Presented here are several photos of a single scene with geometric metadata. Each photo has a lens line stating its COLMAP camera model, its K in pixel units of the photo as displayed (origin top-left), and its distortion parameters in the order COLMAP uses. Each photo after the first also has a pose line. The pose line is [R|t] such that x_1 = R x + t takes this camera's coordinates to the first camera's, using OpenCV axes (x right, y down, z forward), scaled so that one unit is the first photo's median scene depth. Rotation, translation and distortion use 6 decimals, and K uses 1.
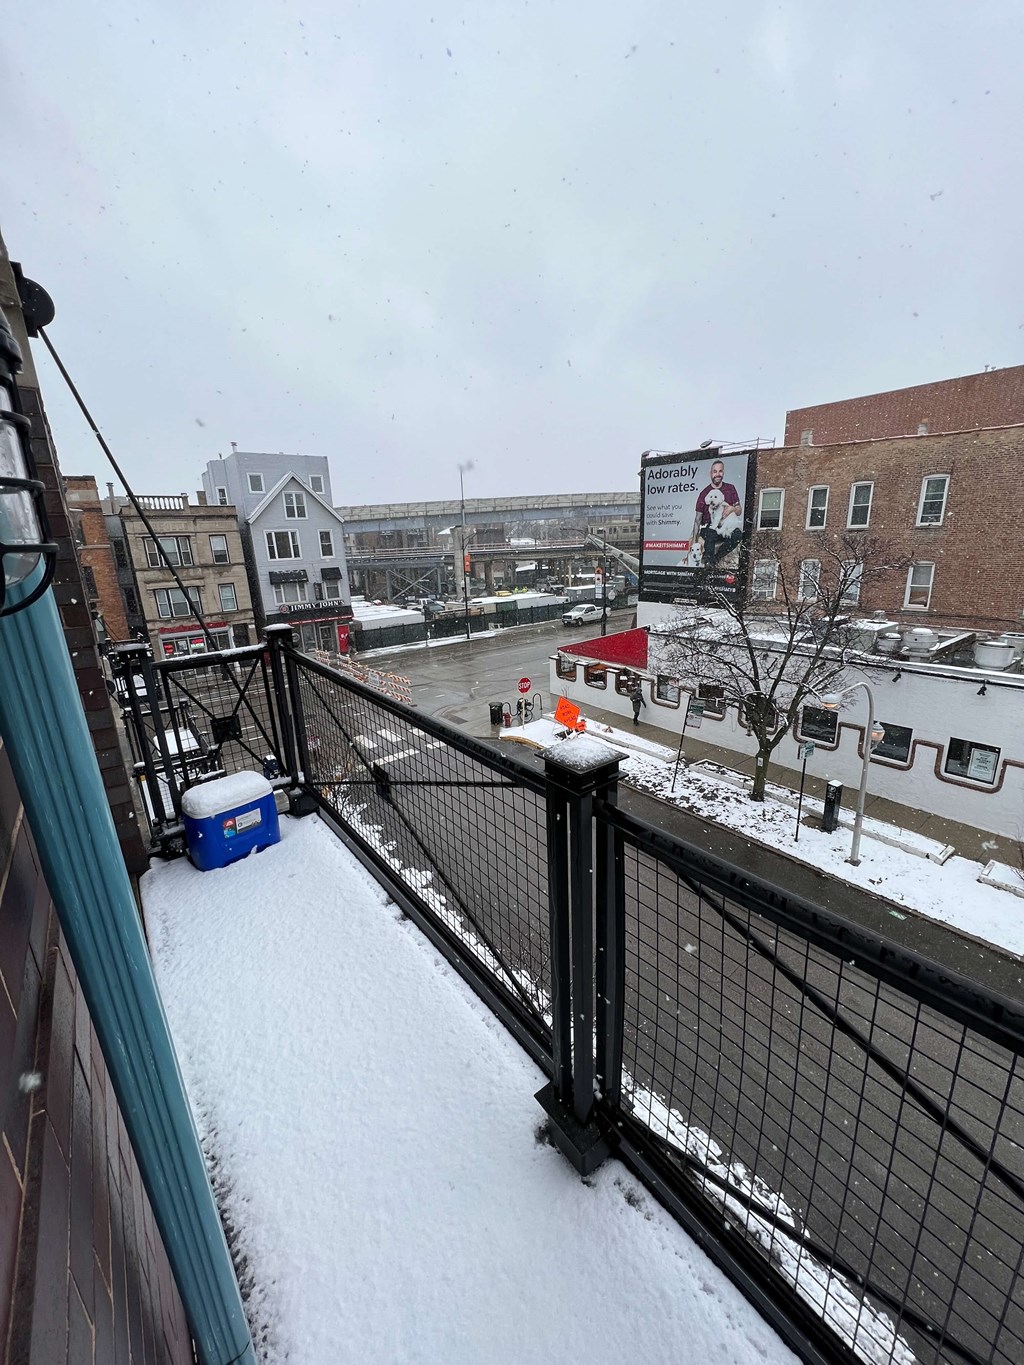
lens RADIAL K [[542.1, 0, 512.0], [0, 542.1, 682.5], [0, 0, 1]] dist [-0.001961, -0.000099]
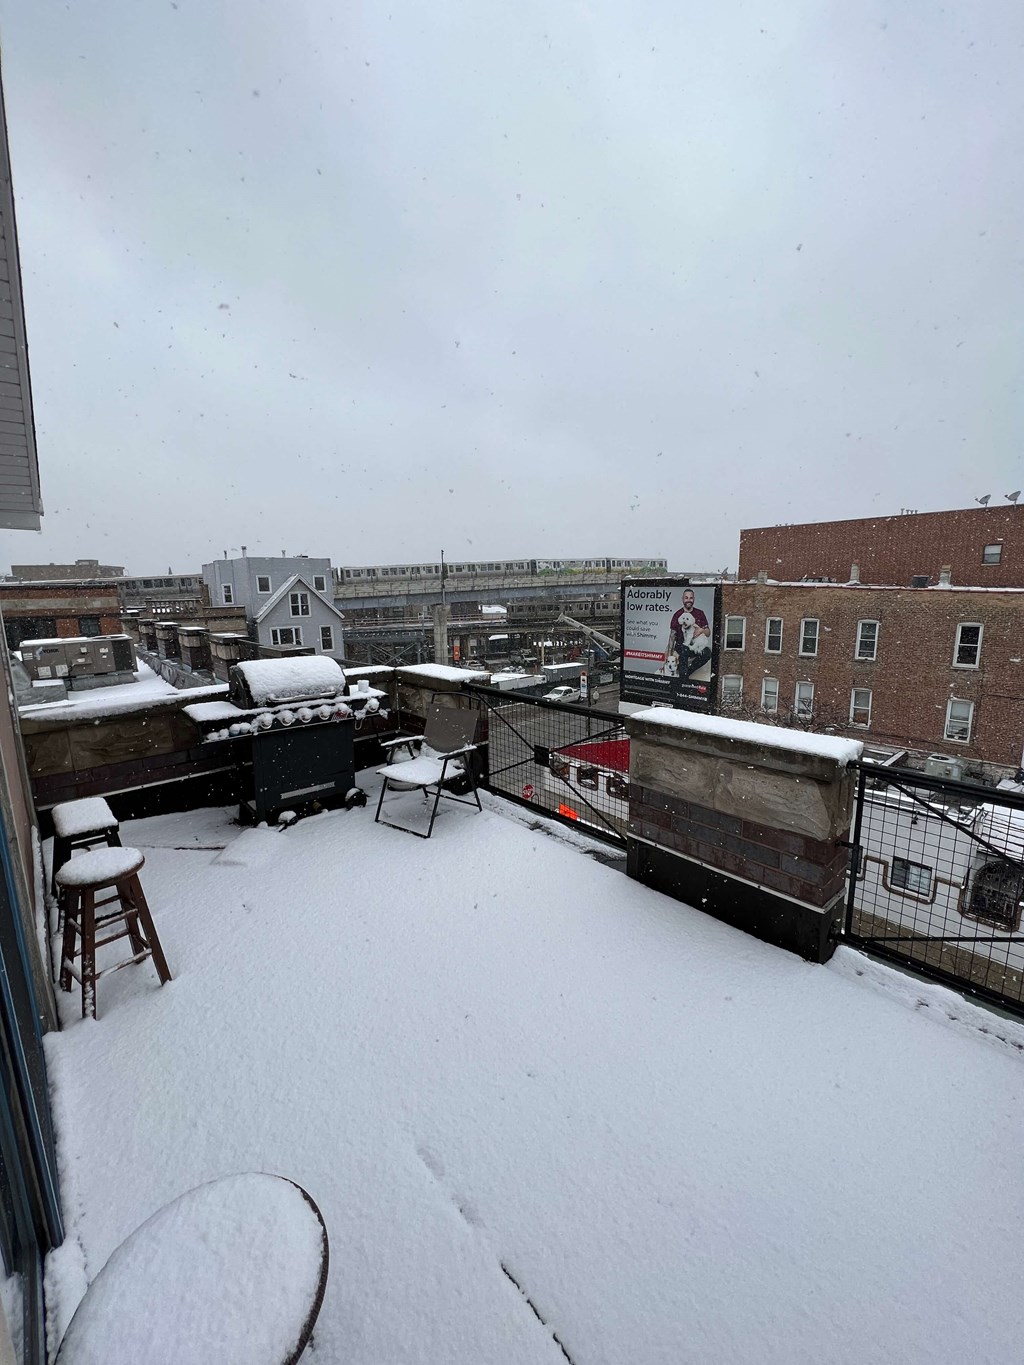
lens RADIAL K [[542.1, 0, 512.0], [0, 542.1, 682.5], [0, 0, 1]] dist [-0.001961, -0.000099]
pose [[0.997570, 0.005036, 0.069484, -0.074474], [0.001512, 0.995584, -0.093867, -0.096654], [-0.069650, 0.093744, 0.993157, -0.104968]]
